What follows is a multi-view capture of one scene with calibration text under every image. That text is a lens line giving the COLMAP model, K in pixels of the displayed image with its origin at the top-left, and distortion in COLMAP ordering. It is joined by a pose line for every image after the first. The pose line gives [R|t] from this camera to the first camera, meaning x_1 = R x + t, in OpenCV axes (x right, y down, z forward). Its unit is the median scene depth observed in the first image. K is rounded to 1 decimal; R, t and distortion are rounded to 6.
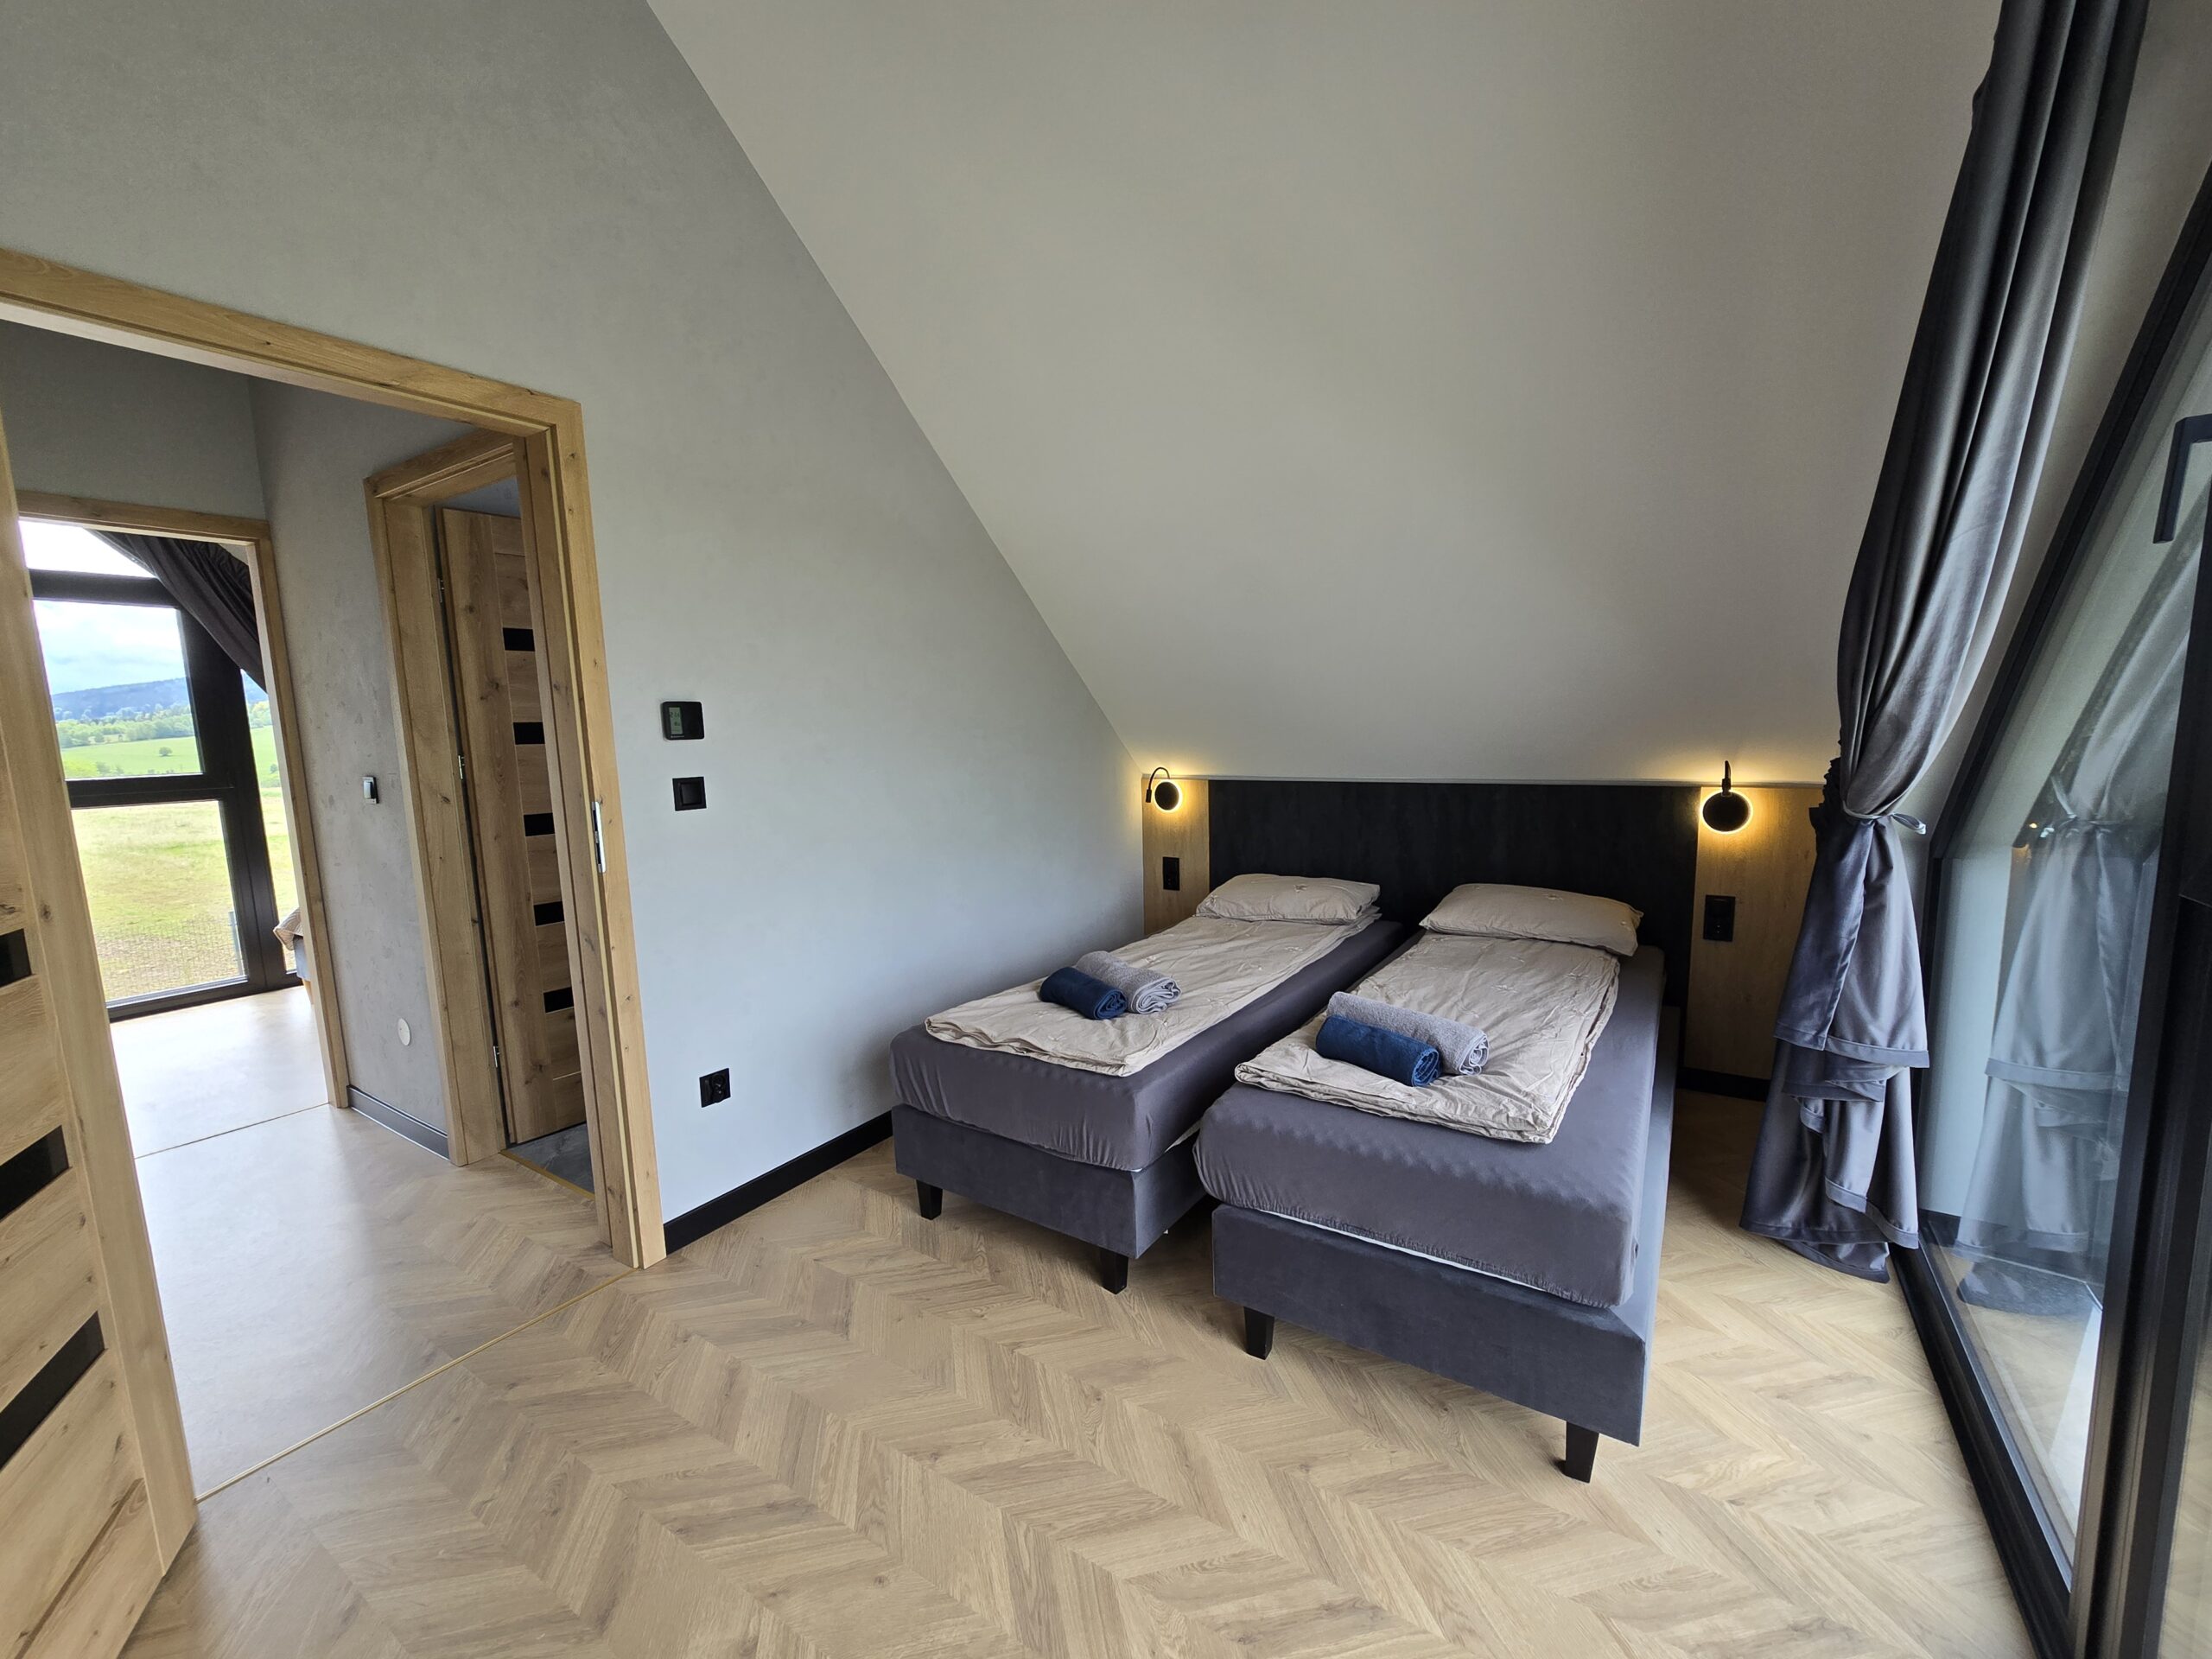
lens RADIAL K [[905.2, 0, 1108.4], [0, 905.2, 842.6], [0, 0, 1]] dist [-0.009917, -0.000124]
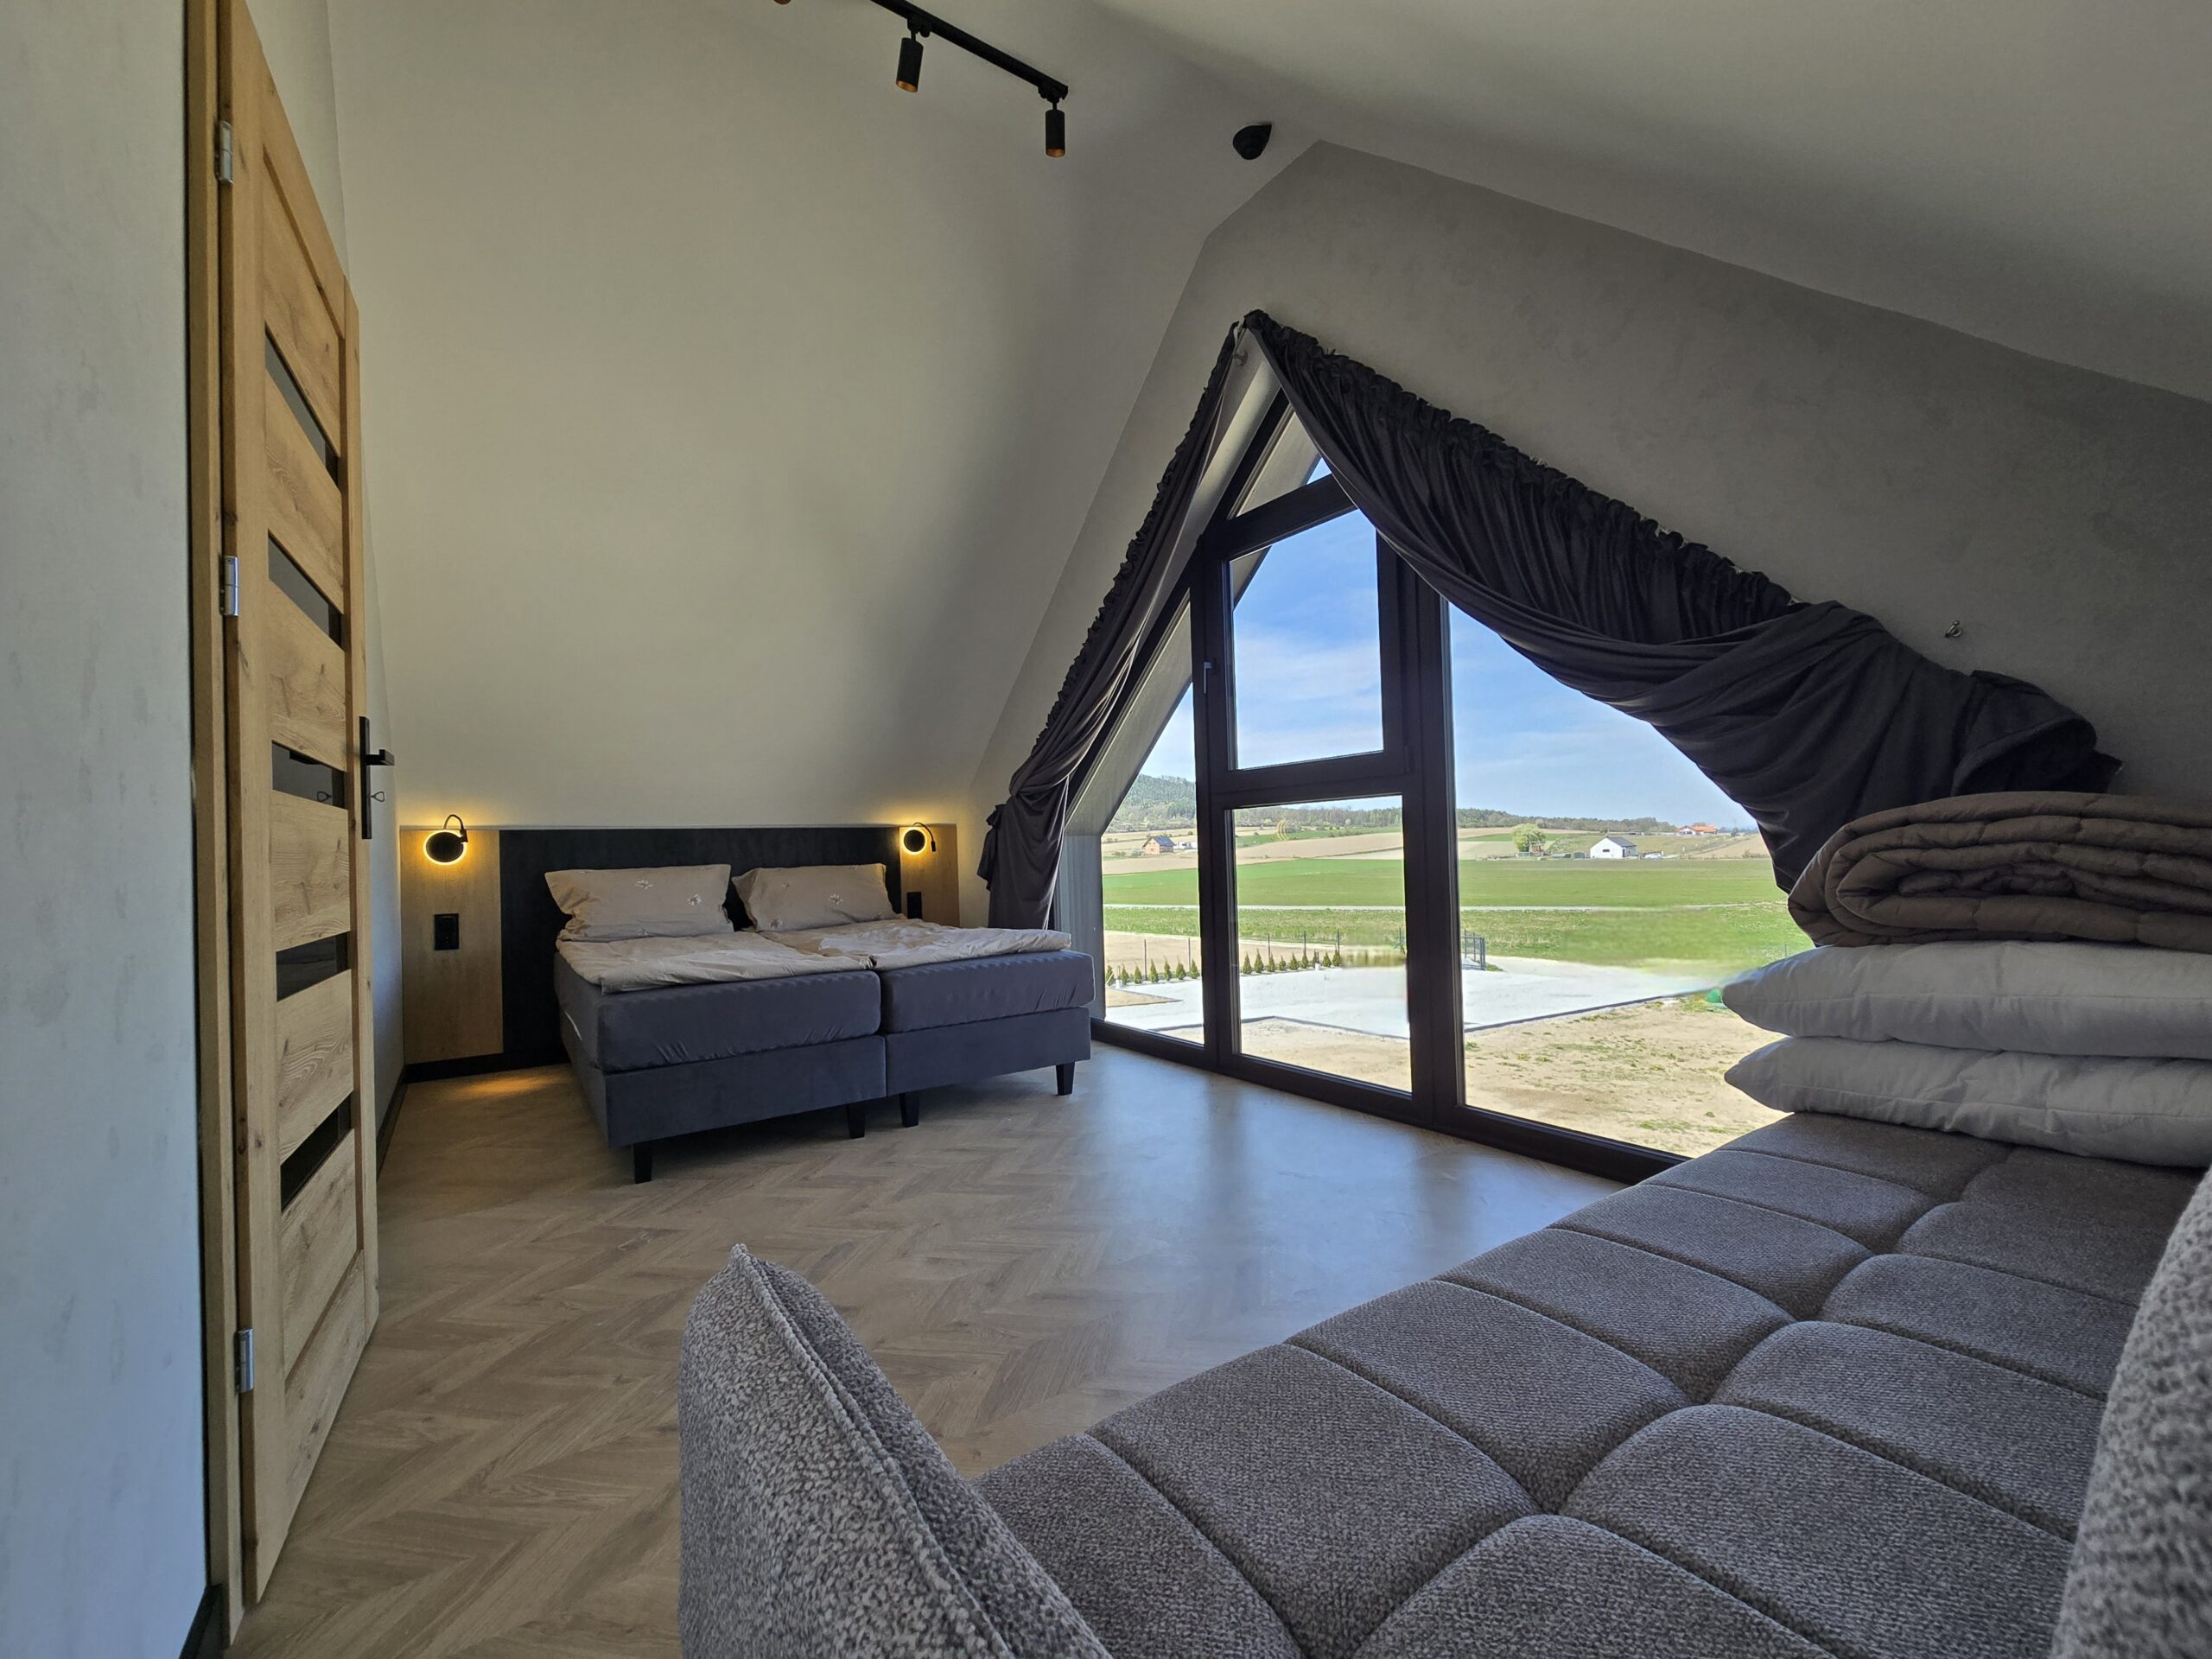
lens RADIAL K [[905.2, 0, 1116.2], [0, 905.2, 834.3], [0, 0, 1]] dist [-0.009917, -0.000124]
pose [[0.386545, 0.029899, 0.921786, -0.995787], [0.133990, 0.987050, -0.088203, 0.208643], [-0.912486, 0.157604, 0.377533, 0.013130]]
